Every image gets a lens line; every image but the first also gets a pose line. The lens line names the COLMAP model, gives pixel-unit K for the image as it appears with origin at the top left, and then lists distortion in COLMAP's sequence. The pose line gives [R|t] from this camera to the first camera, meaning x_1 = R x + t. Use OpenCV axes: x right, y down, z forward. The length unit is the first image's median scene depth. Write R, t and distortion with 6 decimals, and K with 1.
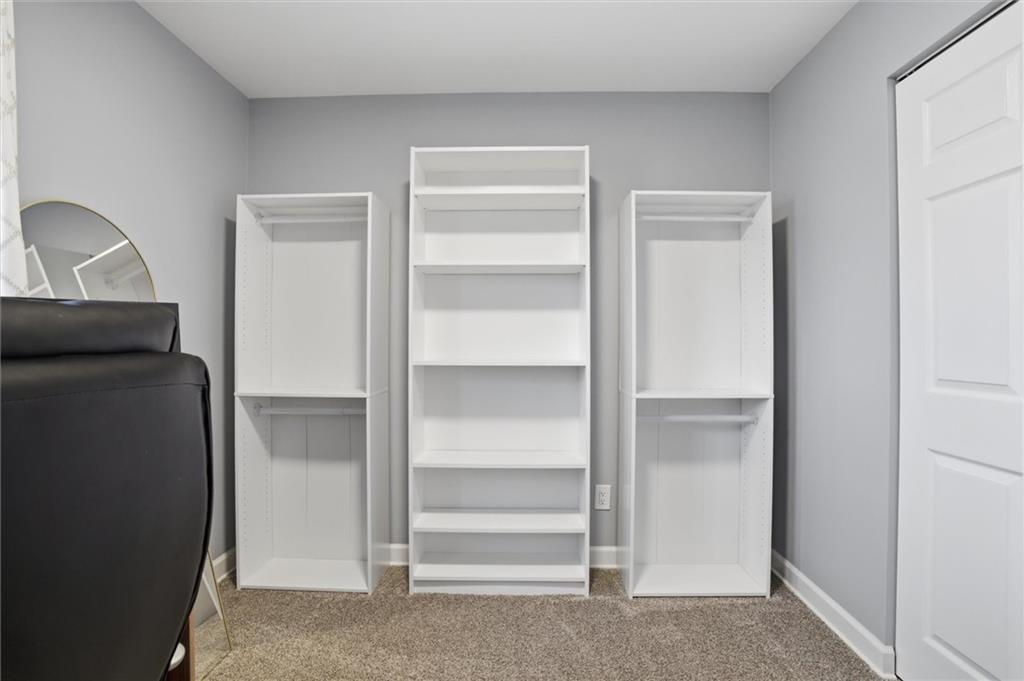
lens RADIAL K [[481.0, 0, 516.2], [0, 481.0, 340.9], [0, 0, 1]] dist [-0.072089, 0.027801]
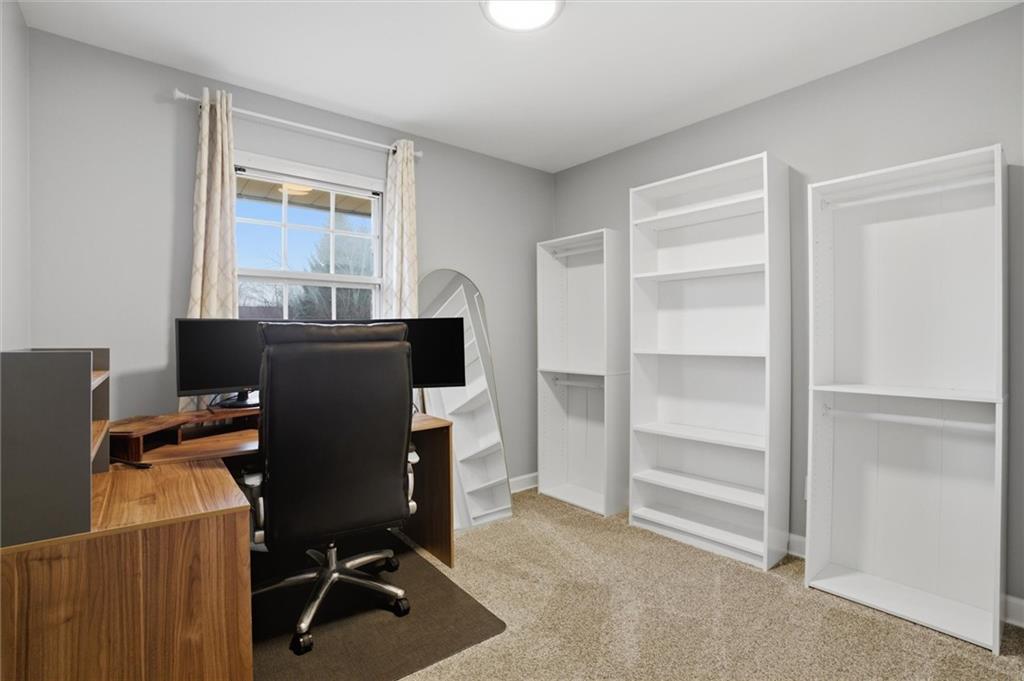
lens RADIAL K [[481.0, 0, 516.2], [0, 481.0, 340.9], [0, 0, 1]] dist [-0.072089, 0.027801]
pose [[0.662534, 0.001419, -0.749030, 0.562545], [0.007183, 0.999940, 0.008248, 0.003501], [0.748997, -0.010845, 0.662484, -0.123556]]
